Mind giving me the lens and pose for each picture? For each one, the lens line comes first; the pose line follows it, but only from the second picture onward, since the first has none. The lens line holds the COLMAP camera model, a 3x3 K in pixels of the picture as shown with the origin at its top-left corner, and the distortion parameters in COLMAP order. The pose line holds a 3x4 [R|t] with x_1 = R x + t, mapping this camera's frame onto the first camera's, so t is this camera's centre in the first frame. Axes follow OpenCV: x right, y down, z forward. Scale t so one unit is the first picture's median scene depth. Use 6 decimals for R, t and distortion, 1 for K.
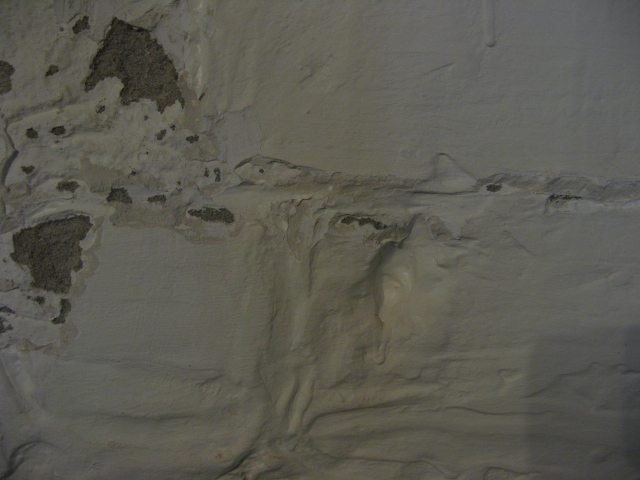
lens RADIAL K [[642.5, 0, 318.4], [0, 642.5, 237.2], [0, 0, 1]] dist [-0.121888, 0.000000]
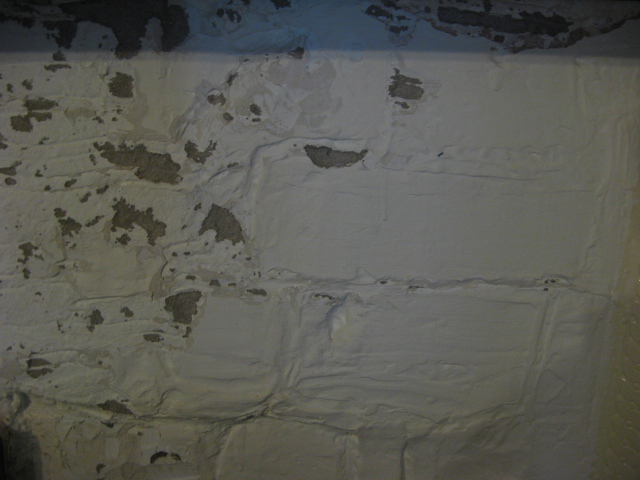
lens RADIAL K [[642.5, 0, 320.7], [0, 642.5, 241.9], [0, 0, 1]] dist [-0.121888, 0.000000]
pose [[0.999341, 0.026576, 0.024712, -0.002207], [-0.029183, 0.993285, 0.111952, -0.465018], [-0.021571, -0.112599, 0.993406, -1.209712]]
